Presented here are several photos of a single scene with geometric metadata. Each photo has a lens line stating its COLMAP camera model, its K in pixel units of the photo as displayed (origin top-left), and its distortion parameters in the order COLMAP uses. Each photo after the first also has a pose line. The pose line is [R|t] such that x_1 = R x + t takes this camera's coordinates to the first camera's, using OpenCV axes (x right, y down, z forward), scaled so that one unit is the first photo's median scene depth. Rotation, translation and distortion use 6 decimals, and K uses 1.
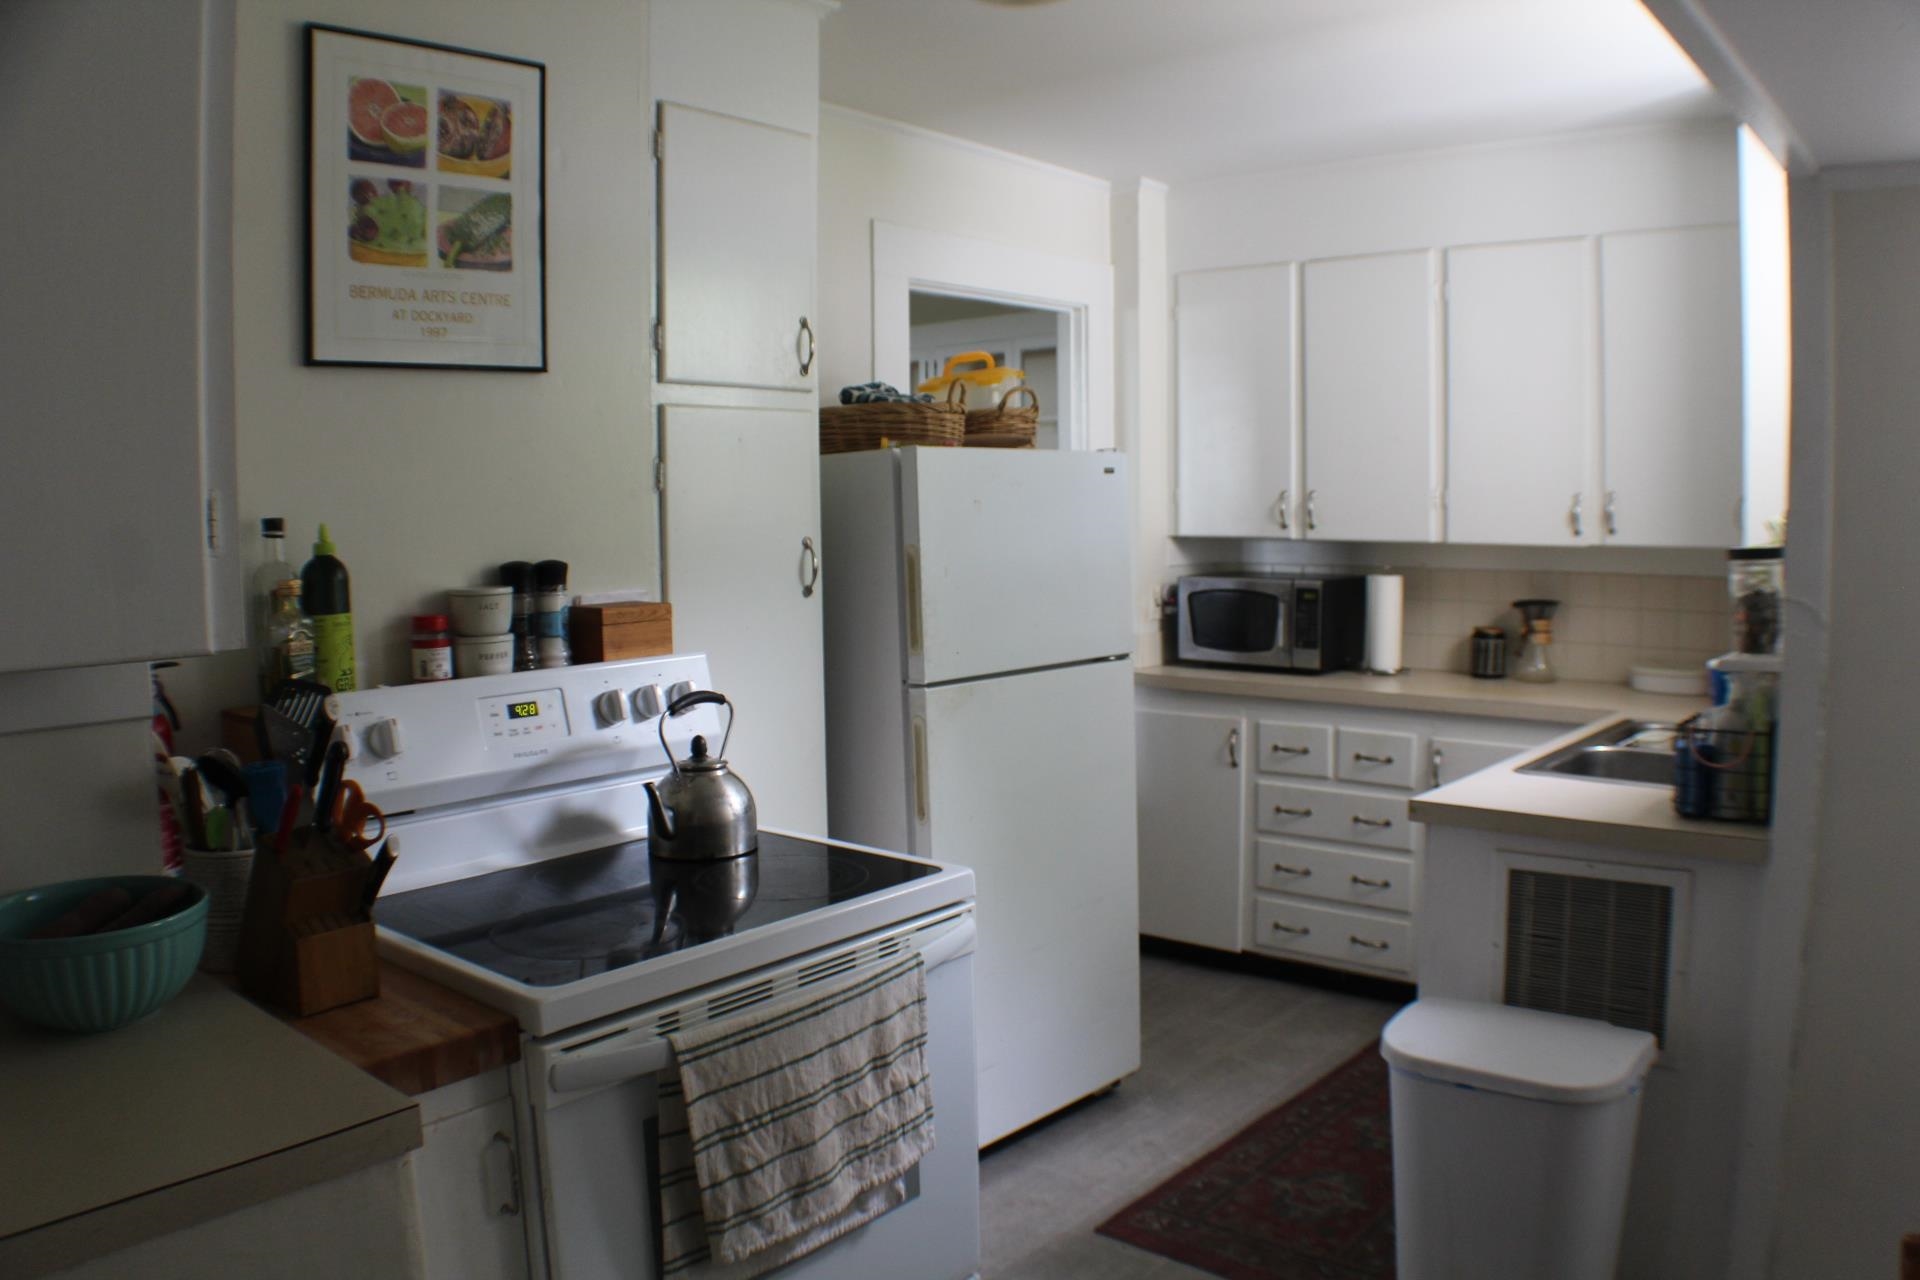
lens RADIAL K [[1477.2, 0, 960.0], [0, 1477.2, 640.0], [0, 0, 1]] dist [-0.185959, 0.010354]
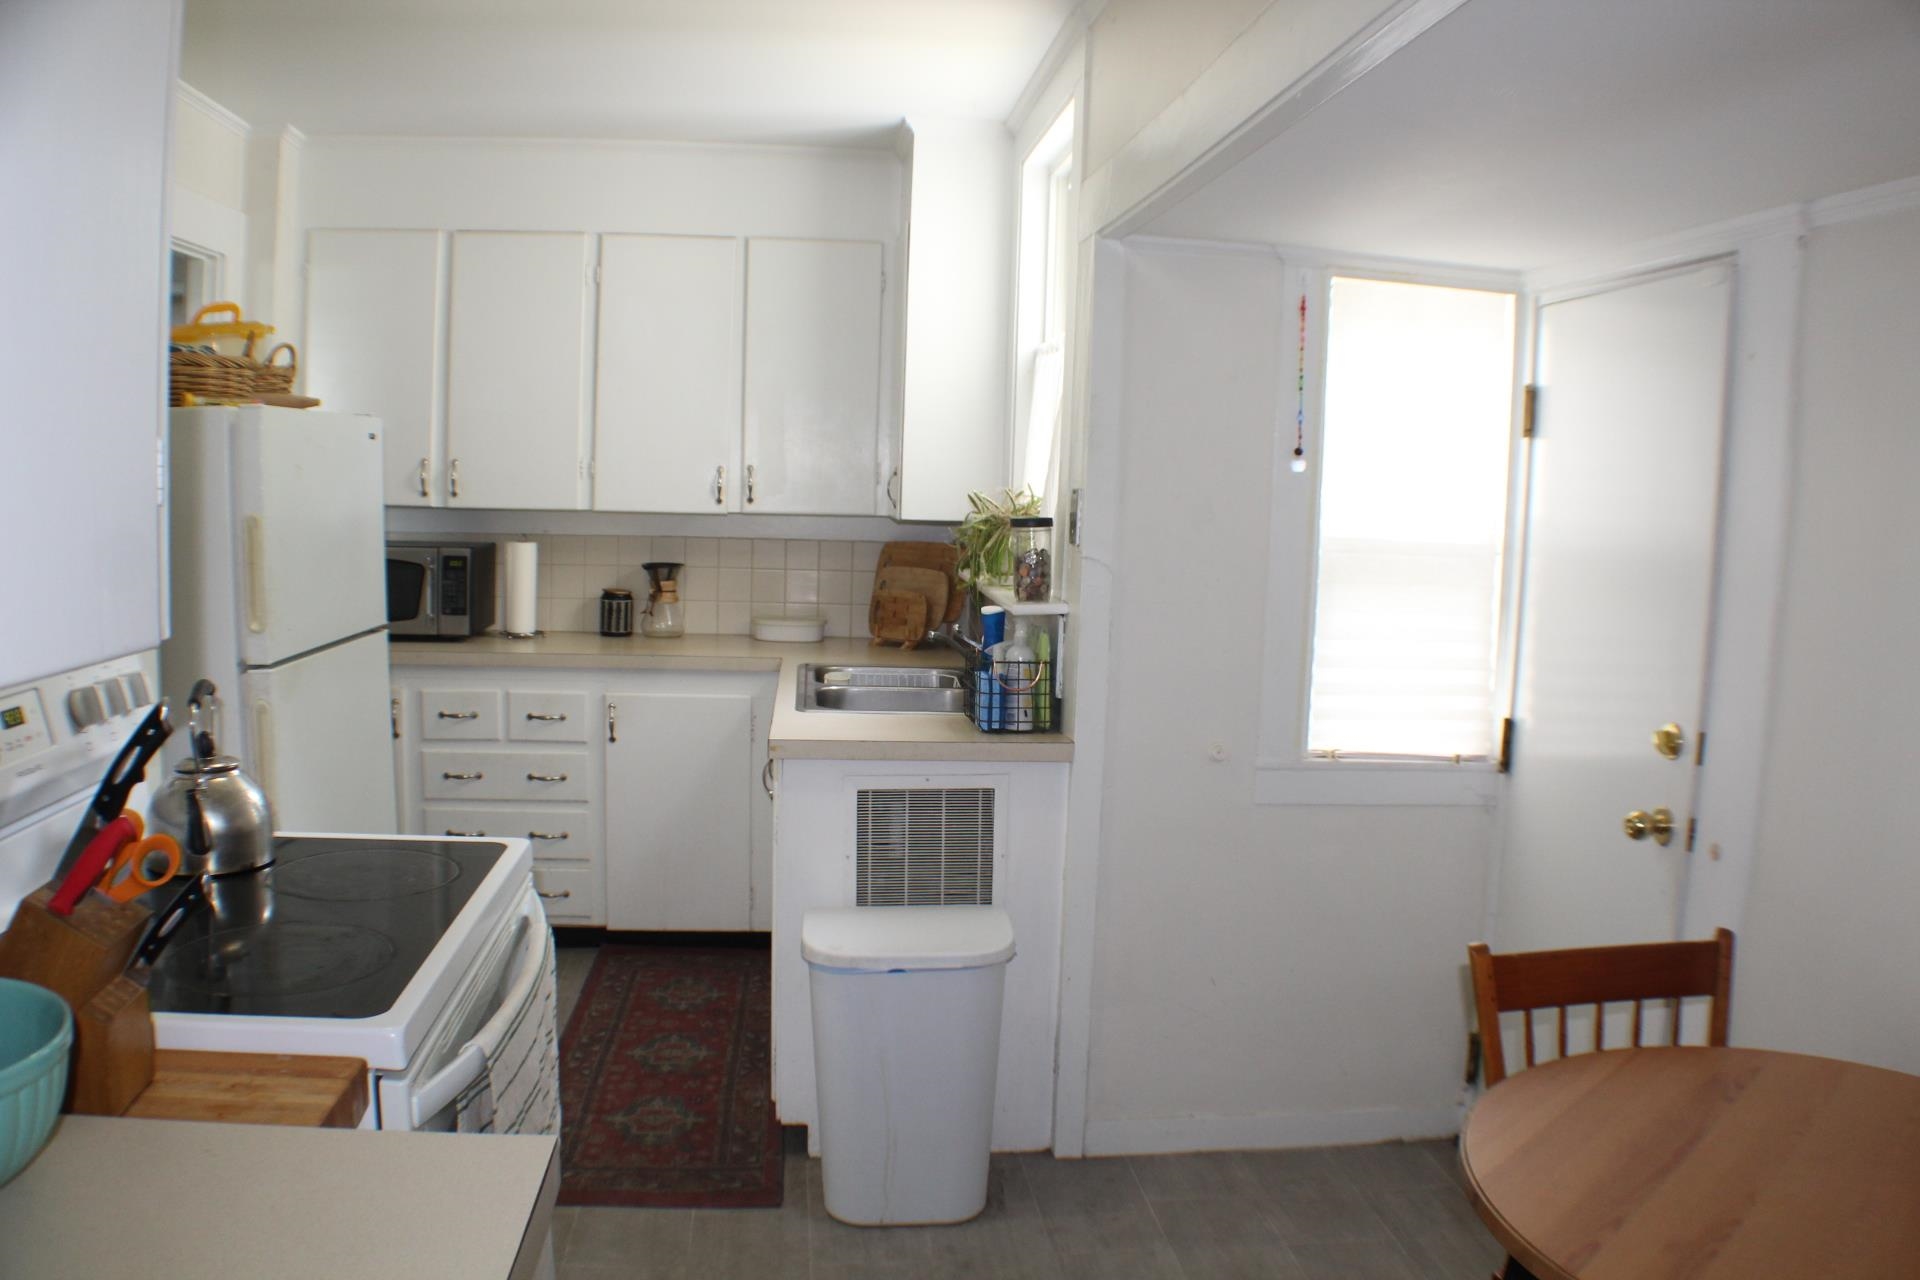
lens RADIAL K [[1477.2, 0, 960.0], [0, 1477.2, 640.0], [0, 0, 1]] dist [-0.185959, 0.010354]
pose [[0.692910, -0.048115, 0.719417, -0.250192], [0.031198, 0.998837, 0.036754, -0.003003], [-0.720349, -0.003023, 0.693605, 0.059037]]
